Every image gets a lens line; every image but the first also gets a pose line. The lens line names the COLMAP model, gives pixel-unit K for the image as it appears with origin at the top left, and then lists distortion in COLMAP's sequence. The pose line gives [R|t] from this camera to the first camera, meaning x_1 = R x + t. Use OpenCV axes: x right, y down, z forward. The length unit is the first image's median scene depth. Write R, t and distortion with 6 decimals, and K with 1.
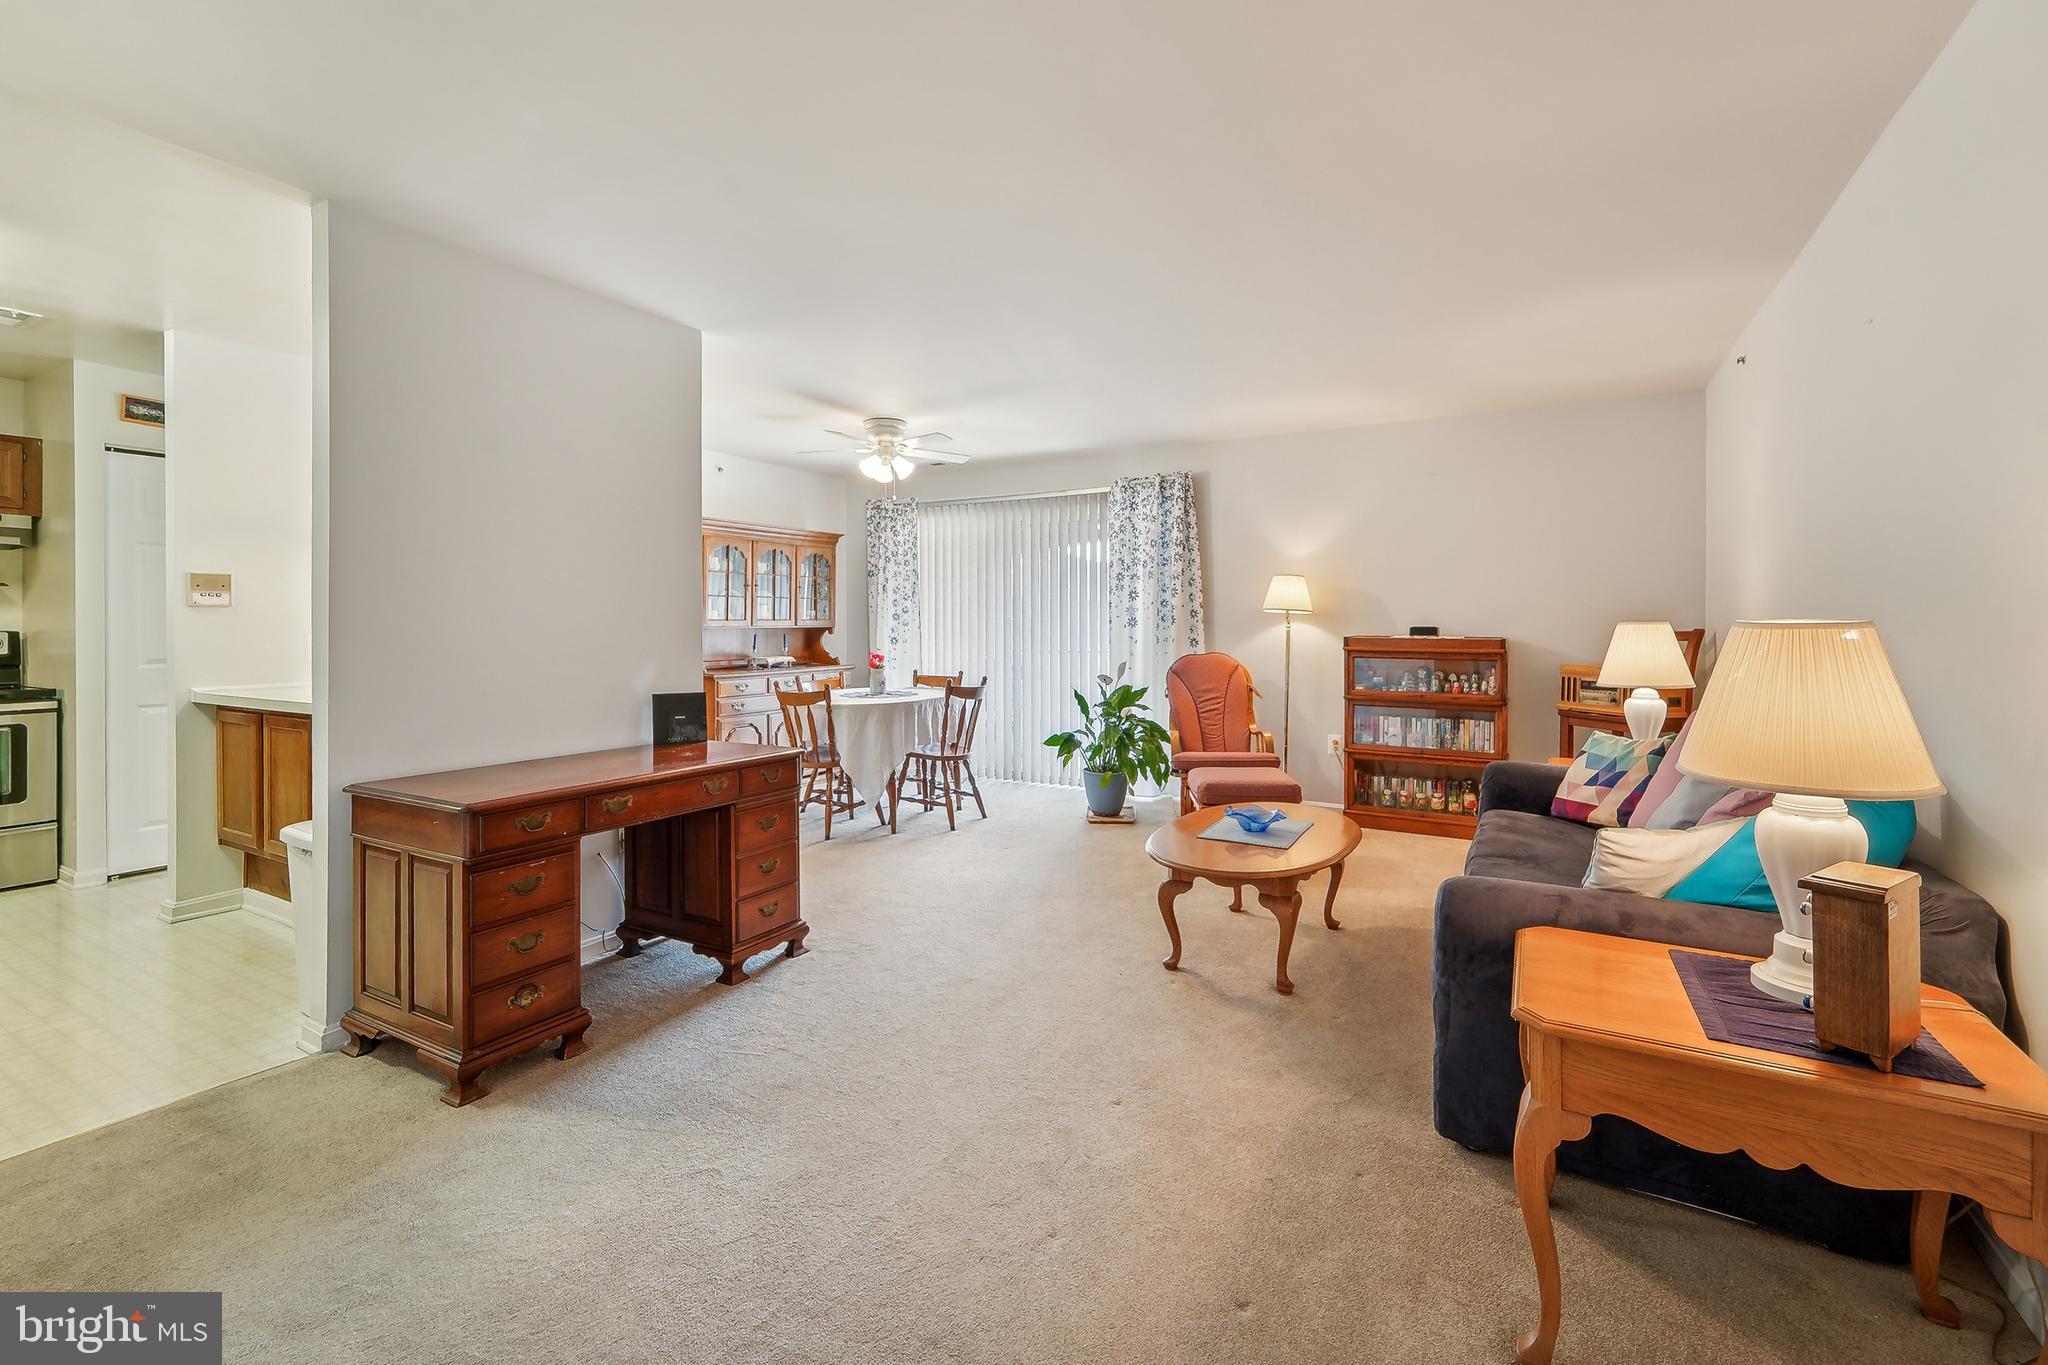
lens RADIAL K [[909.2, 0, 970.4], [0, 909.2, 640.8], [0, 0, 1]] dist [-0.002425, -0.000191]
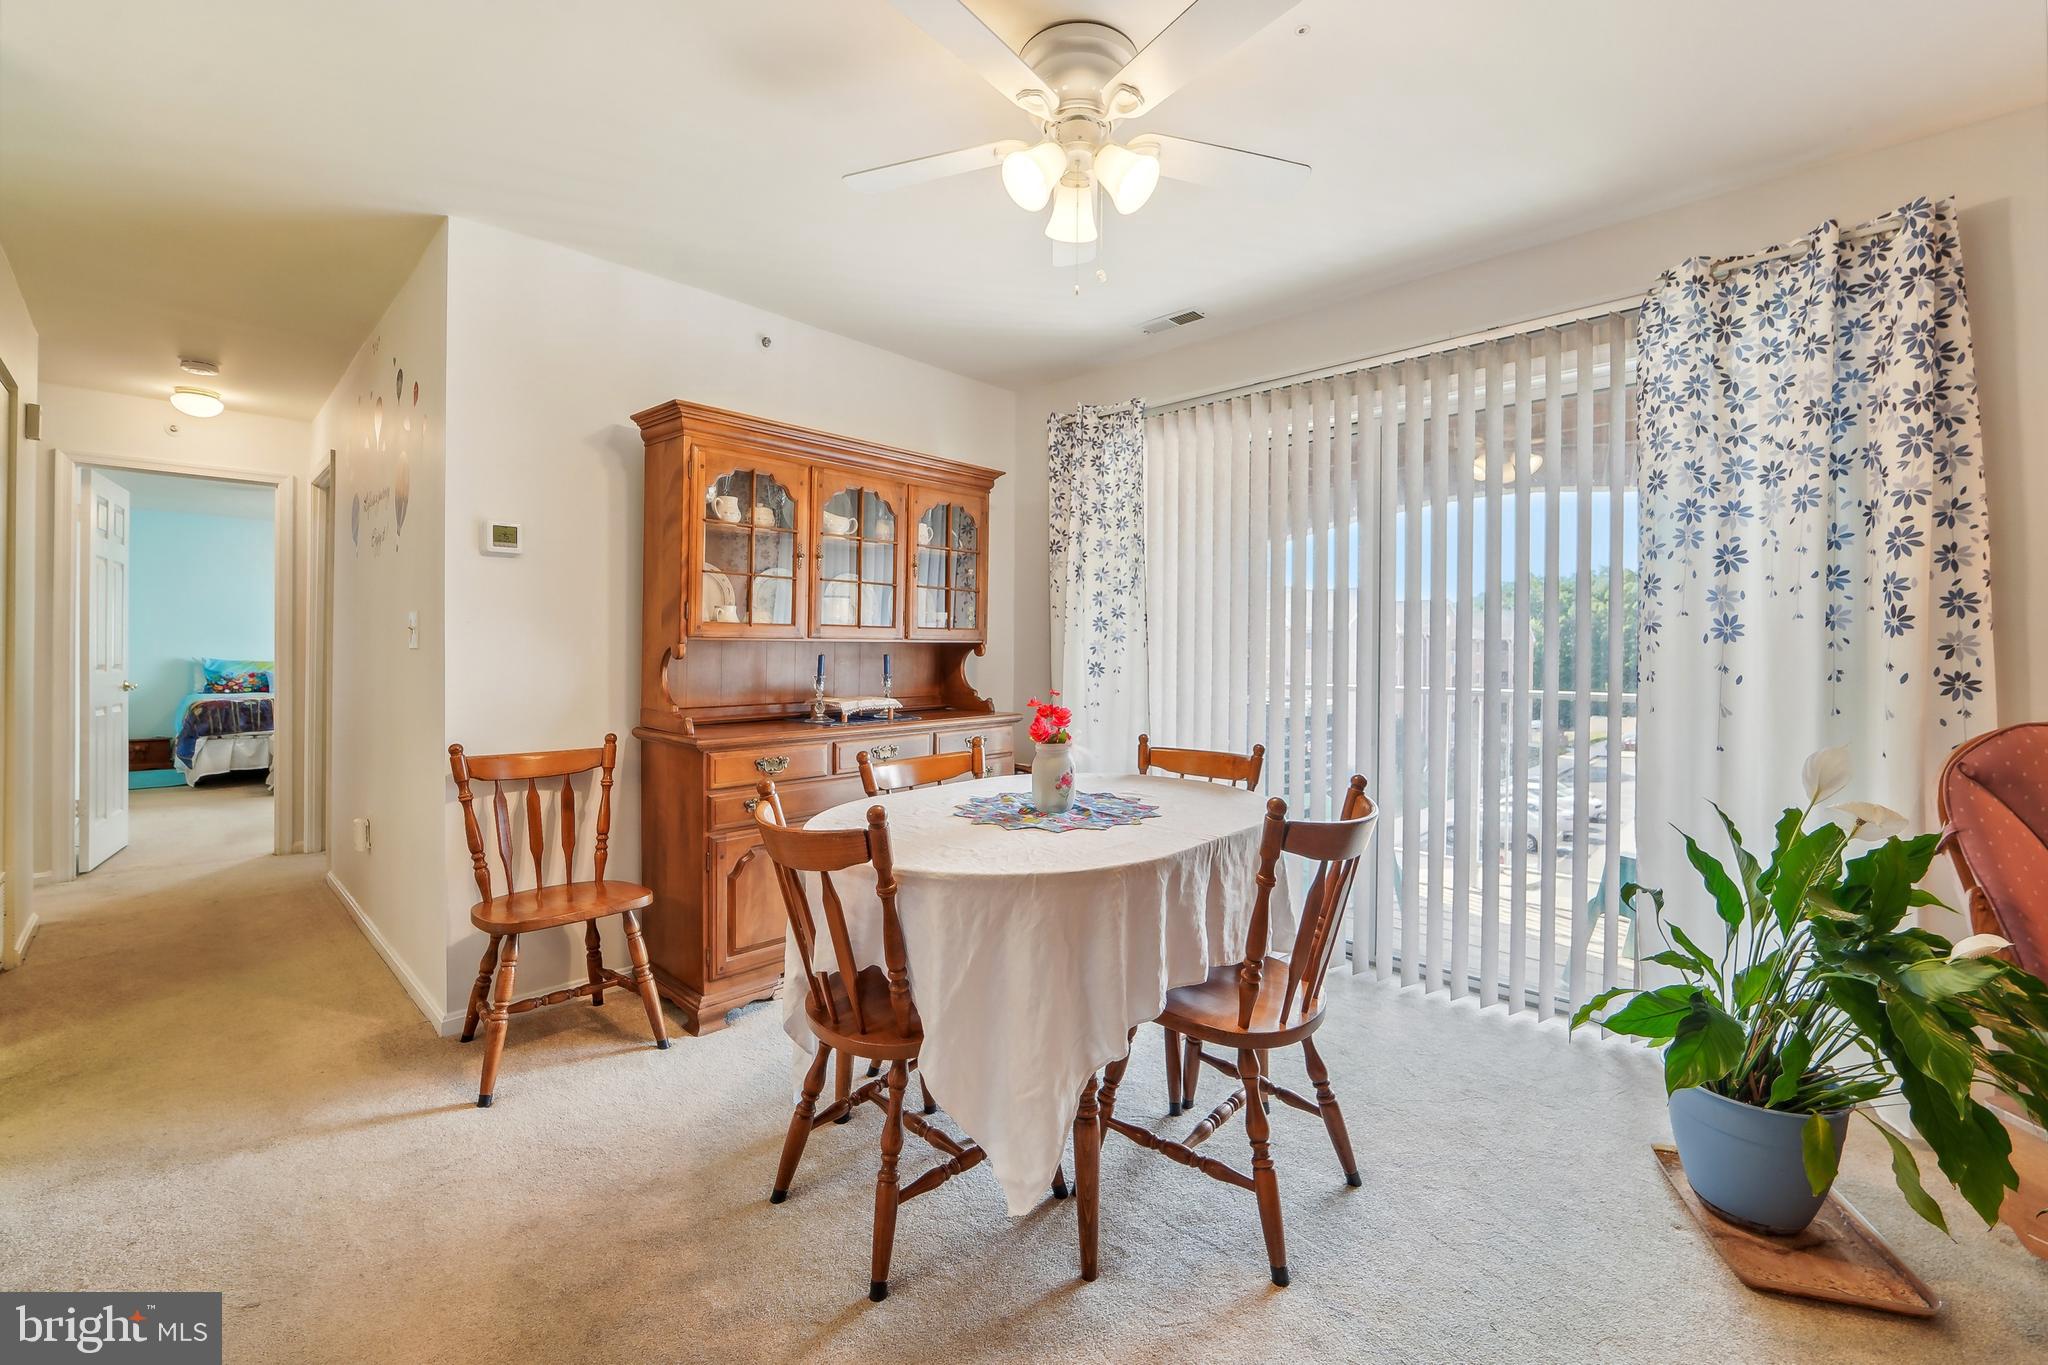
lens RADIAL K [[849.1, 0, 947.4], [0, 849.1, 658.0], [0, 0, 1]] dist [-0.002859, 0.000034]
pose [[0.966831, 0.008199, -0.255285, -0.046584], [-0.011564, 0.999865, -0.011682, -0.000280], [0.255154, 0.014247, 0.966795, 0.557158]]
